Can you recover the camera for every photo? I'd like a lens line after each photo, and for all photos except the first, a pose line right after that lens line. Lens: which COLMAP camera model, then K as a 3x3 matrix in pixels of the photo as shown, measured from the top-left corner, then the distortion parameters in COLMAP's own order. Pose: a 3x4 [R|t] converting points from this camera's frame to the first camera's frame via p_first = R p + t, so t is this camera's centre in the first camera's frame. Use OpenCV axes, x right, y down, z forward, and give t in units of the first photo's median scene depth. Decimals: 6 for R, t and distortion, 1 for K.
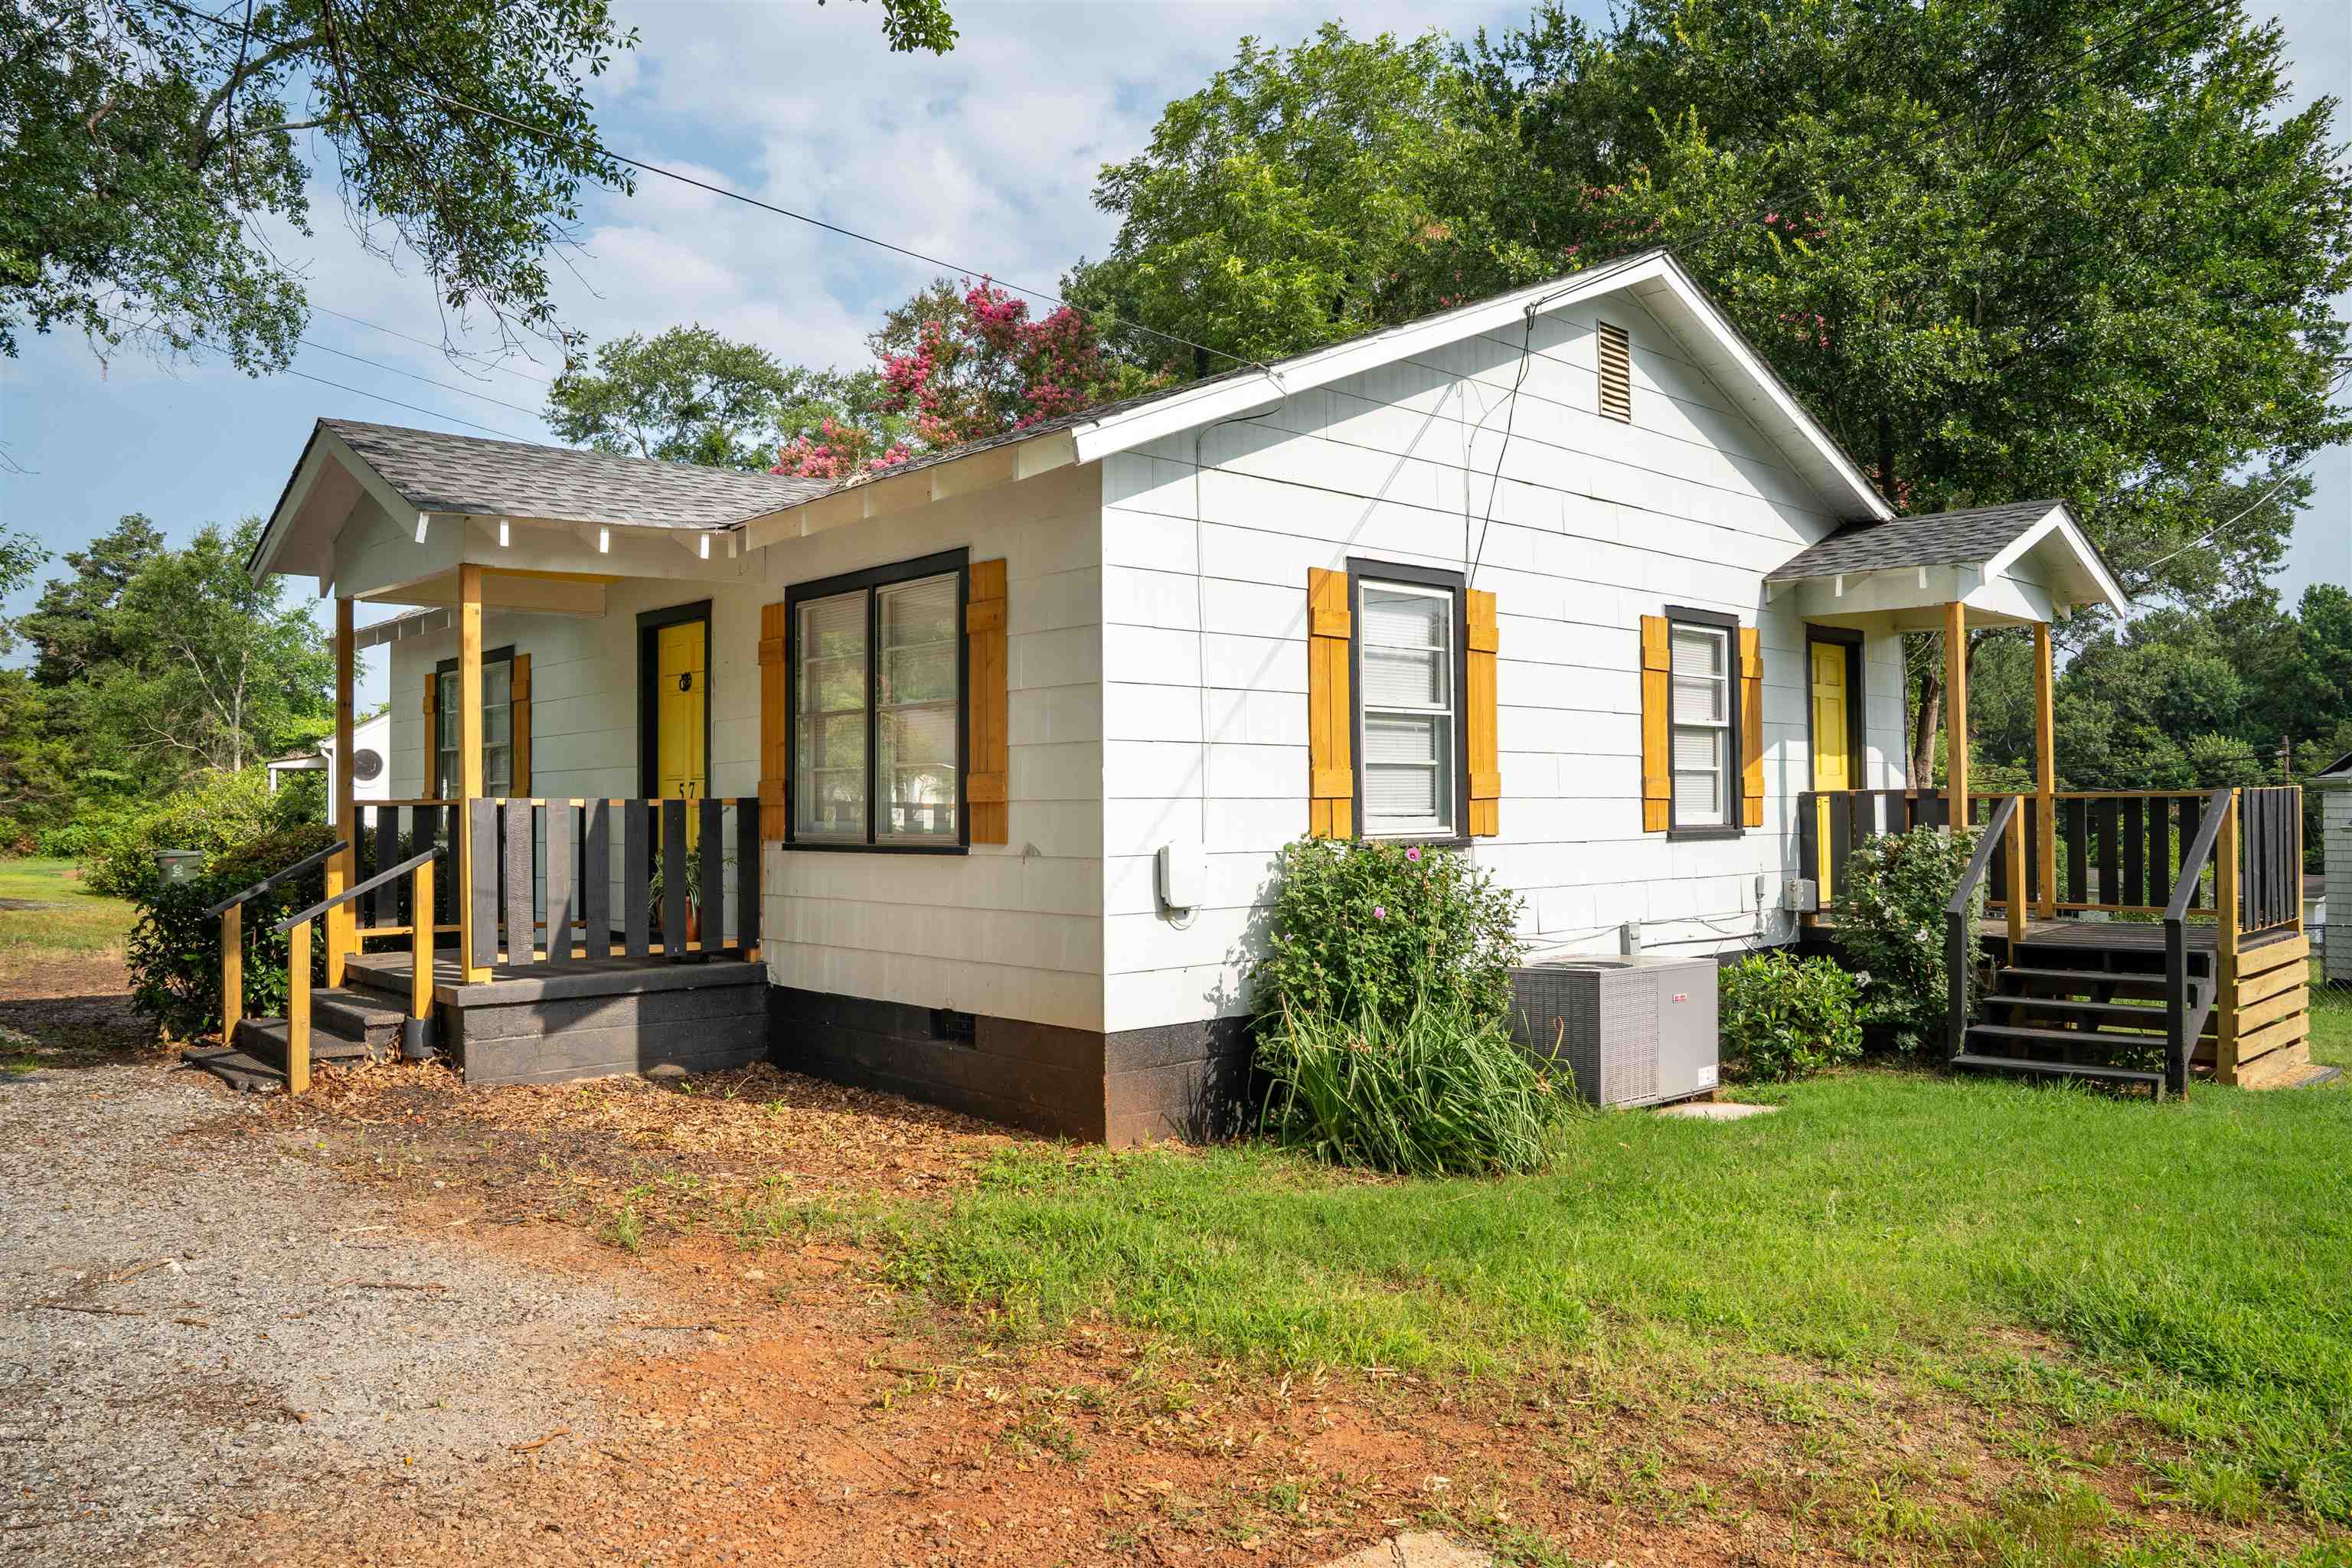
lens RADIAL K [[1717.2, 0, 1176.0], [0, 1717.2, 784.0], [0, 0, 1]] dist [-0.111640, 0.080256]
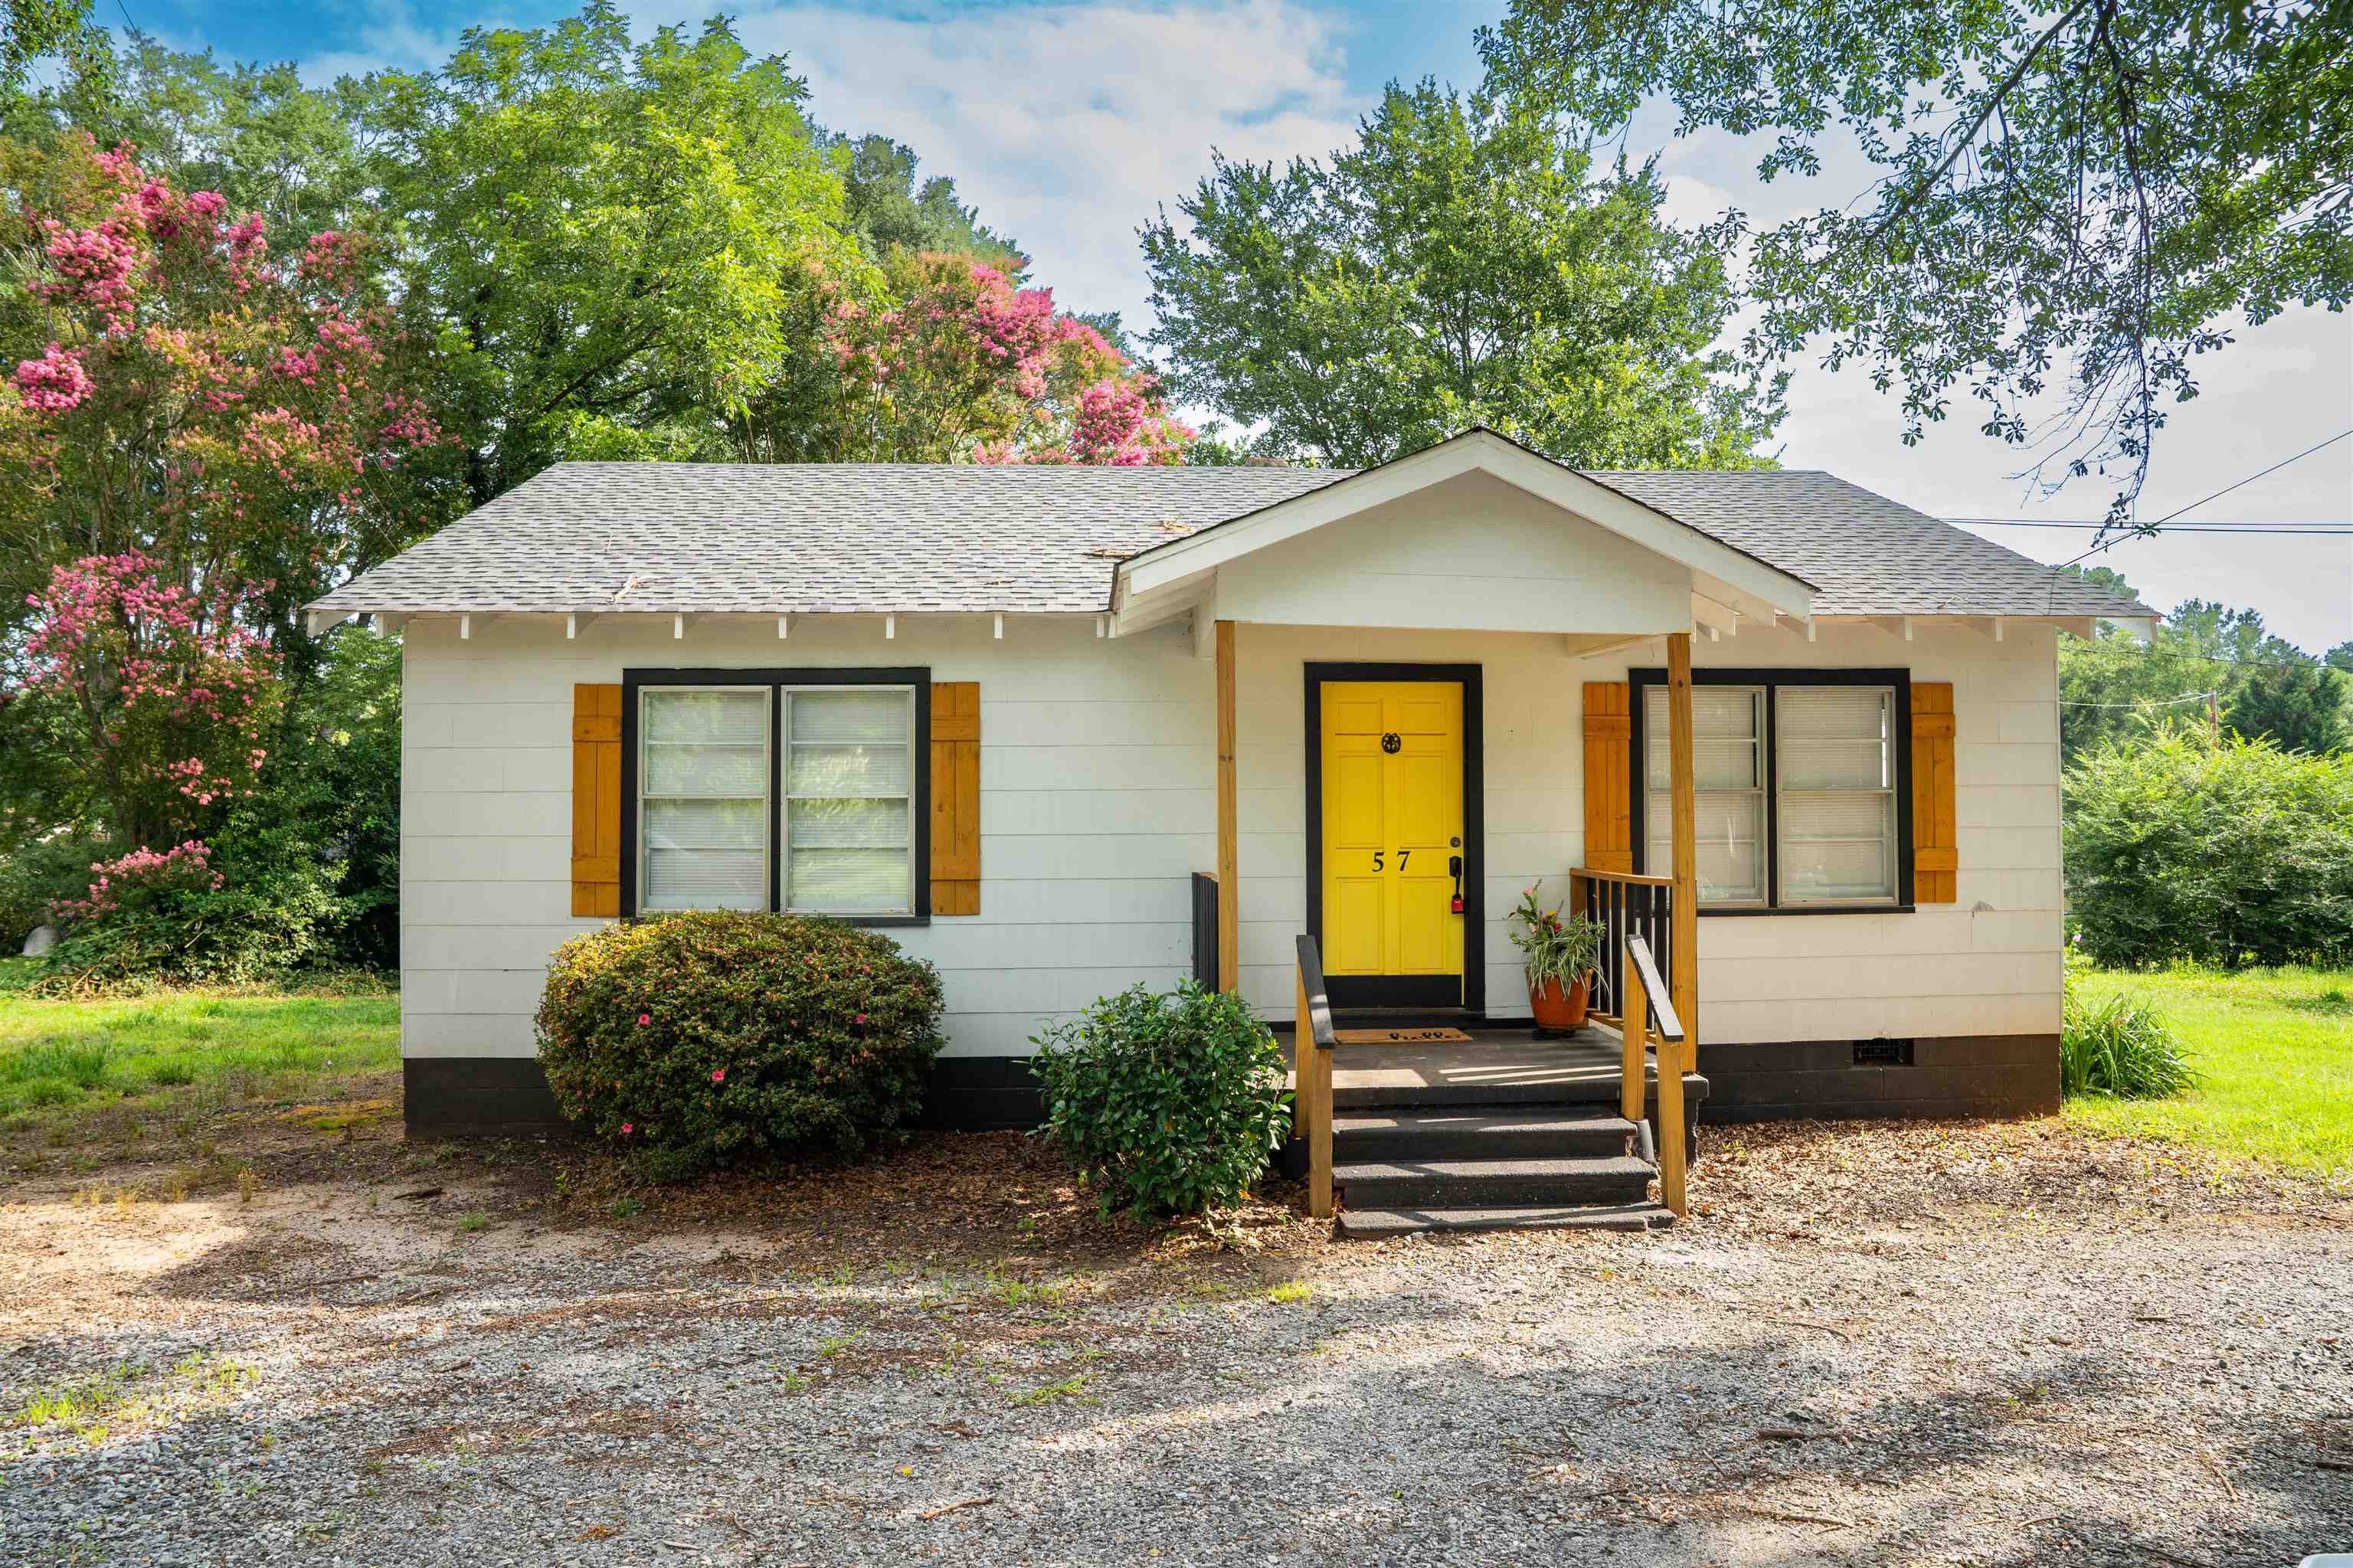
lens RADIAL K [[1689.1, 0, 1169.4], [0, 1689.1, 734.9], [0, 0, 1]] dist [-0.124277, 0.084671]
pose [[0.614292, 0.041038, 0.788011, -1.216805], [-0.013286, 0.999043, -0.041671, -0.027106], [-0.788967, 0.015129, 0.614249, 0.583922]]
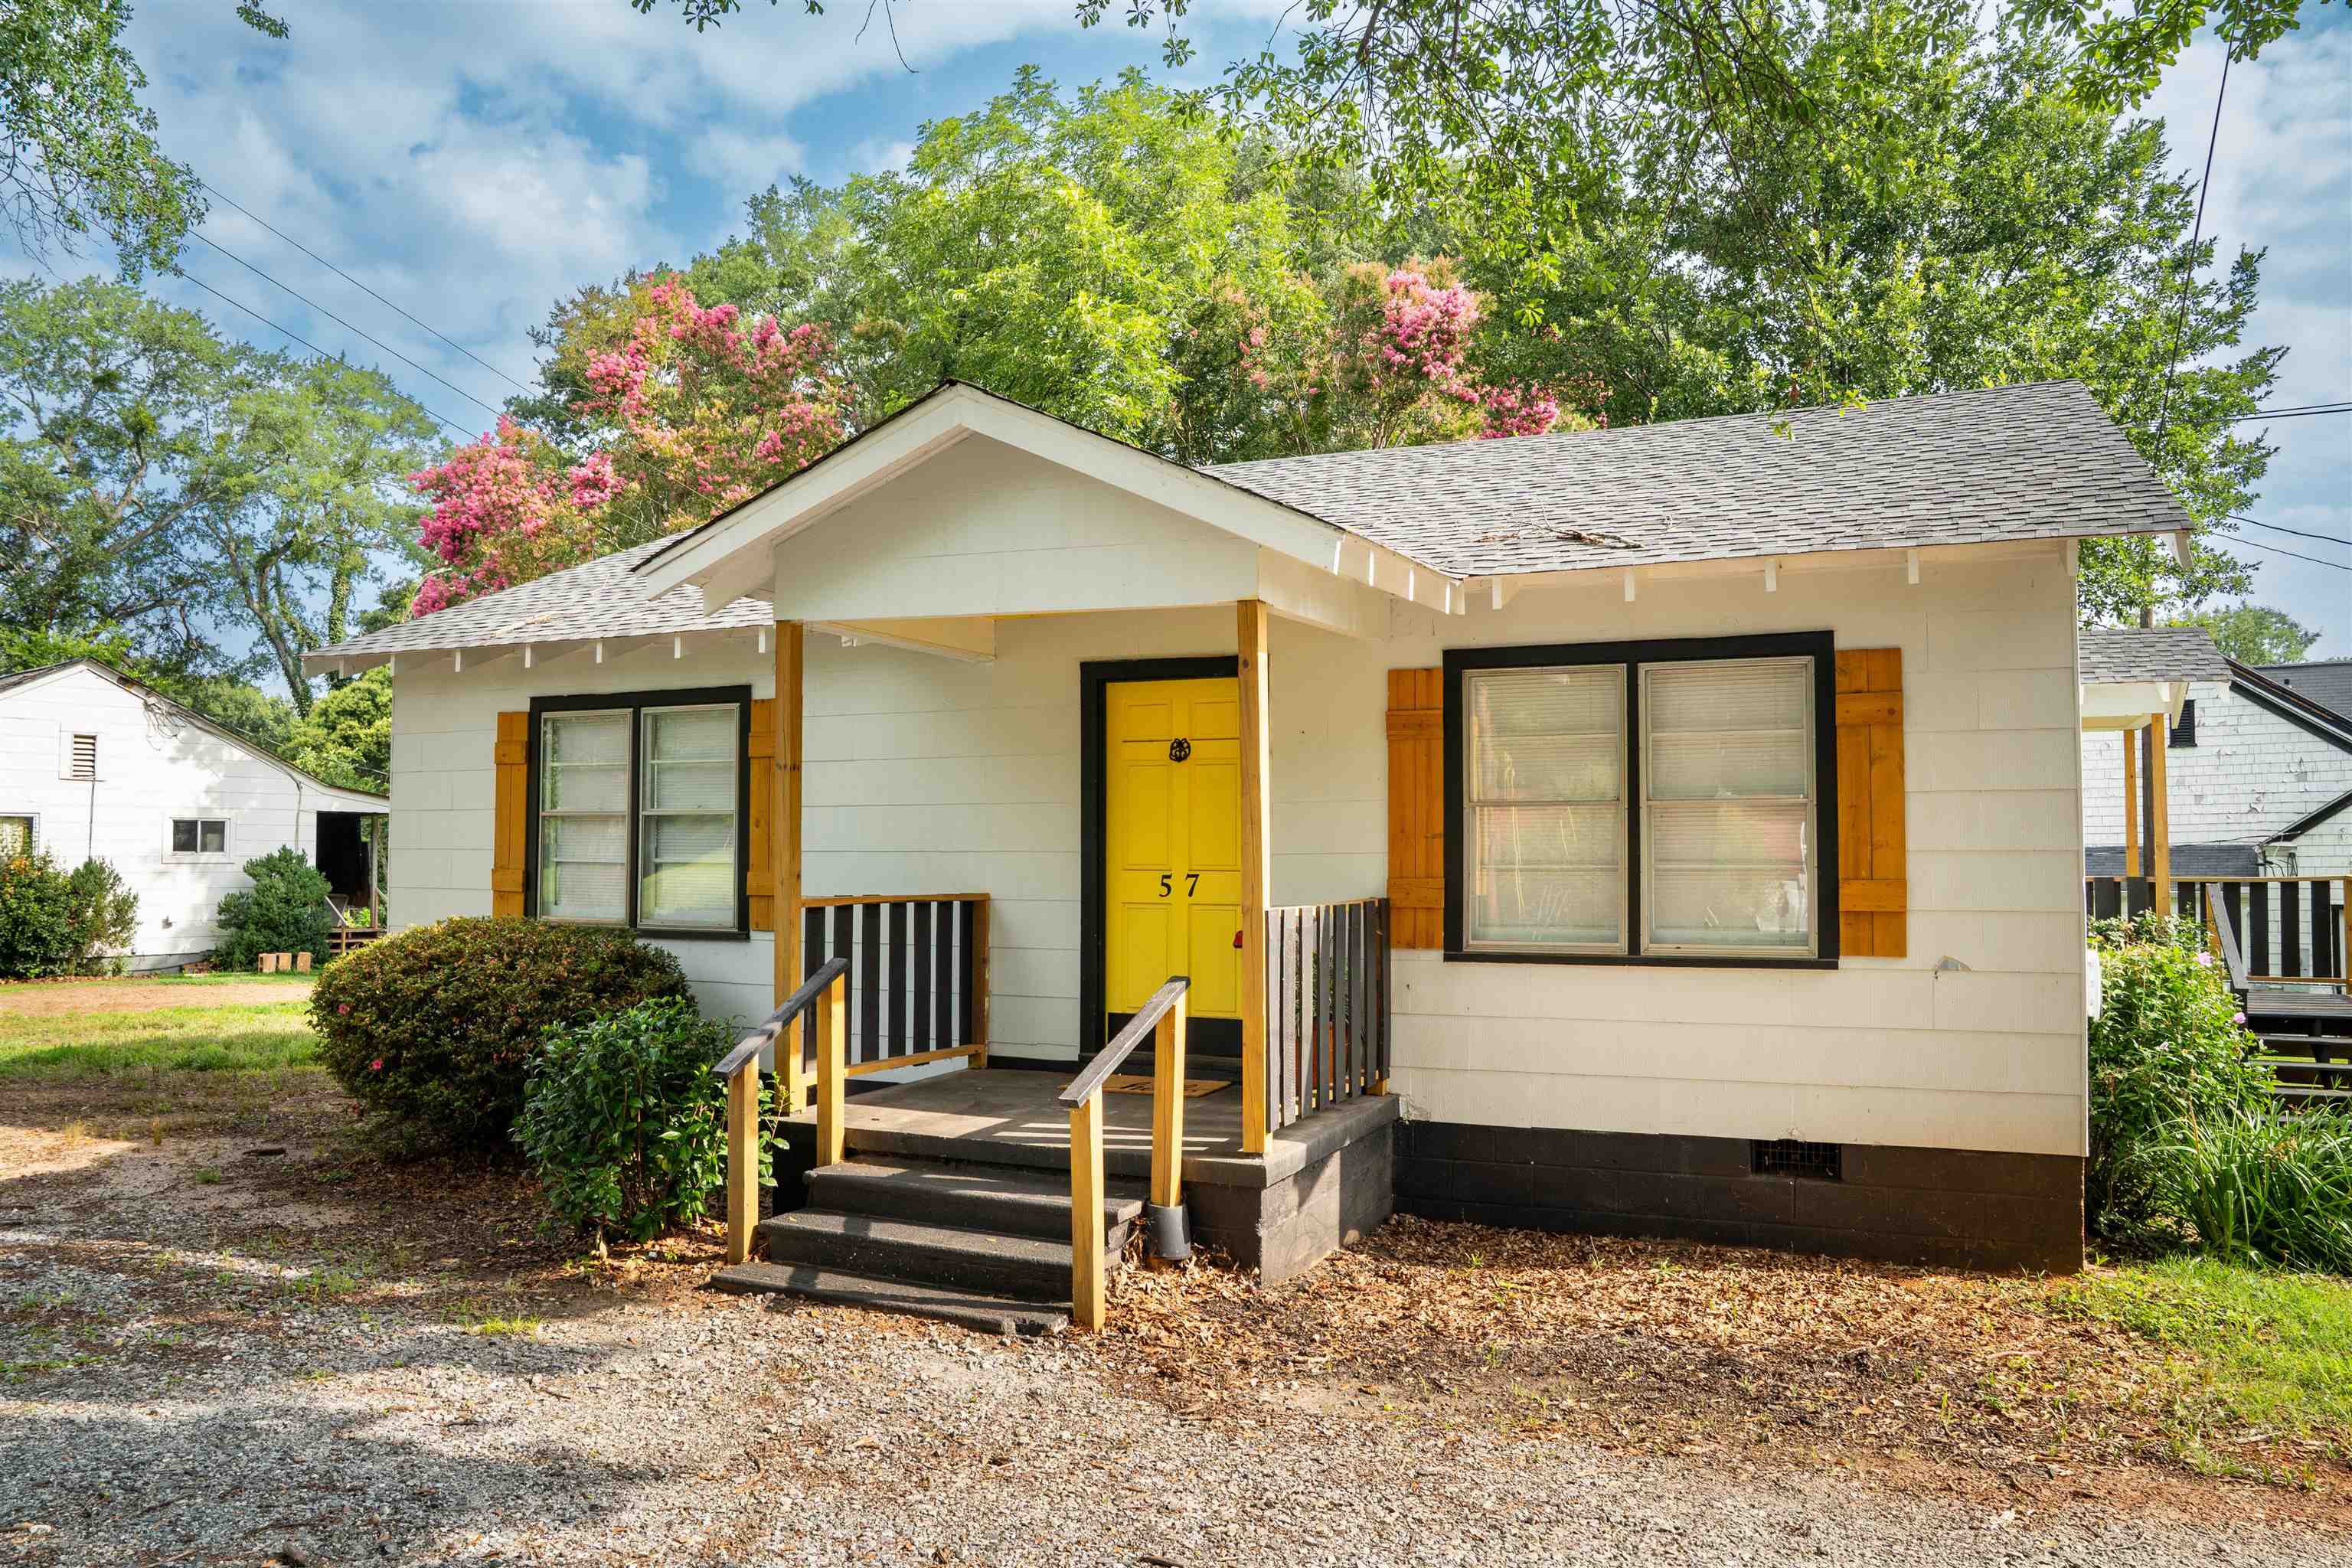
lens RADIAL K [[1688.3, 0, 1168.9], [0, 1688.3, 734.9], [0, 0, 1]] dist [-0.124277, 0.084671]
pose [[0.914565, 0.035831, 0.402849, -0.688650], [-0.014451, 0.998327, -0.055988, -0.024241], [-0.404181, 0.045384, 0.913553, 0.287110]]
